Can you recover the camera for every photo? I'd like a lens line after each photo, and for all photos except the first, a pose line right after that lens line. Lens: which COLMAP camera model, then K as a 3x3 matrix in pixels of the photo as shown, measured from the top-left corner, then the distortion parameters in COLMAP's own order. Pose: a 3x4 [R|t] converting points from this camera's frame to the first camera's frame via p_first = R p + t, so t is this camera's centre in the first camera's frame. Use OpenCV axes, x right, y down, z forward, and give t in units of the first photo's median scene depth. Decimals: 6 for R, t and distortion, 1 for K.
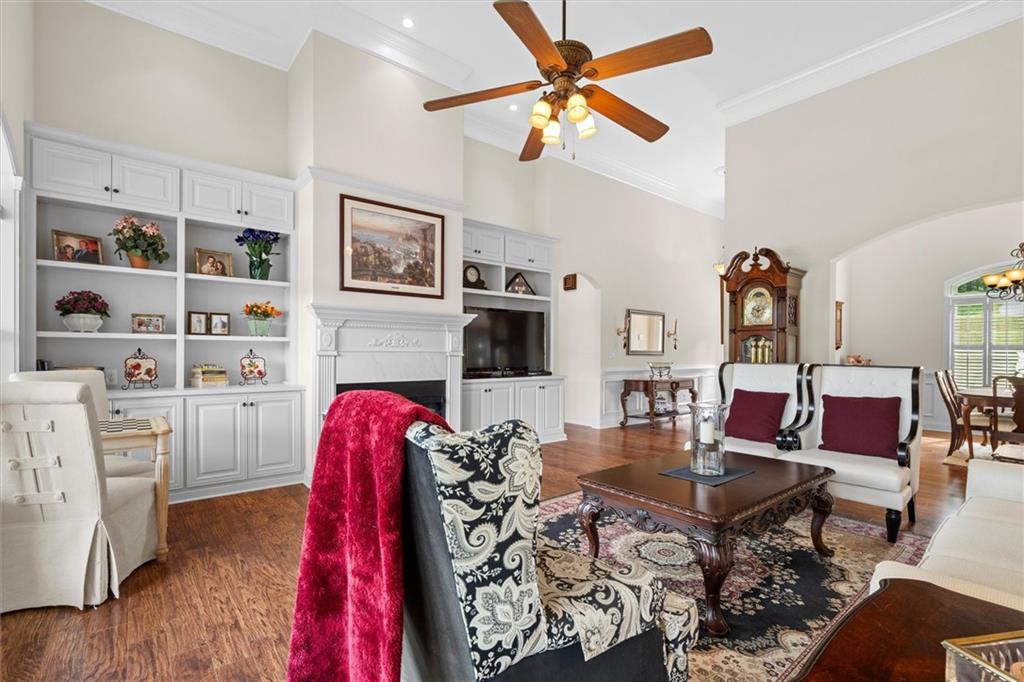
lens RADIAL K [[506.7, 0, 513.2], [0, 506.7, 349.5], [0, 0, 1]] dist [0.029344, 0.000084]
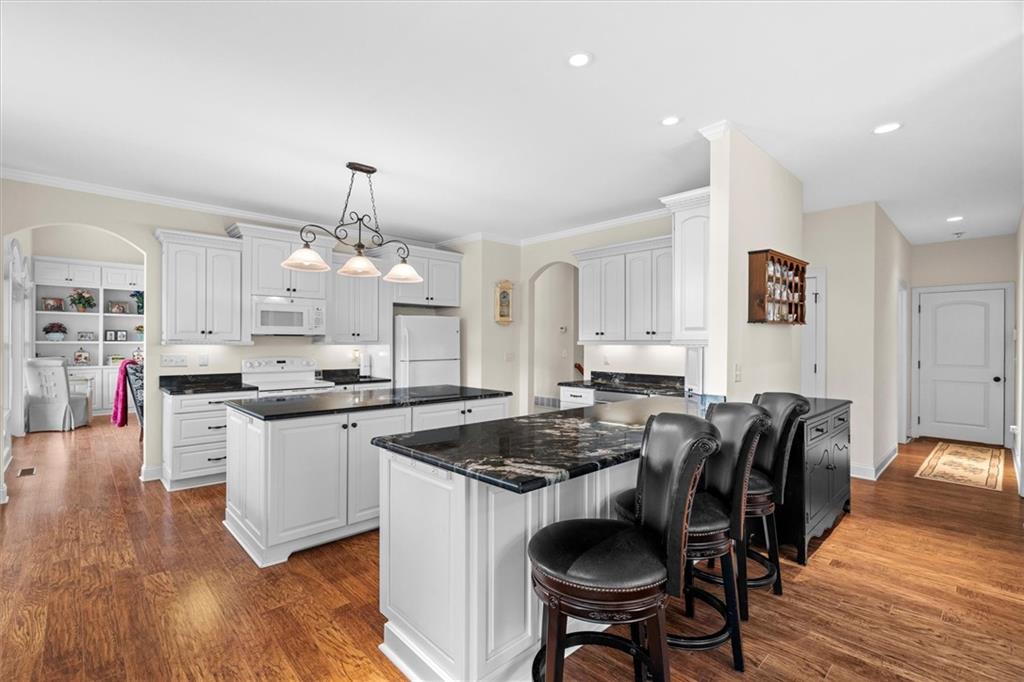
lens RADIAL K [[466.9, 0, 510.2], [0, 466.9, 338.6], [0, 0, 1]] dist [-0.003332, -0.000212]
pose [[0.994118, -0.005977, 0.108135, 0.912014], [0.006128, 0.999981, -0.001067, -0.028653], [-0.108127, 0.001724, 0.994136, -1.218316]]
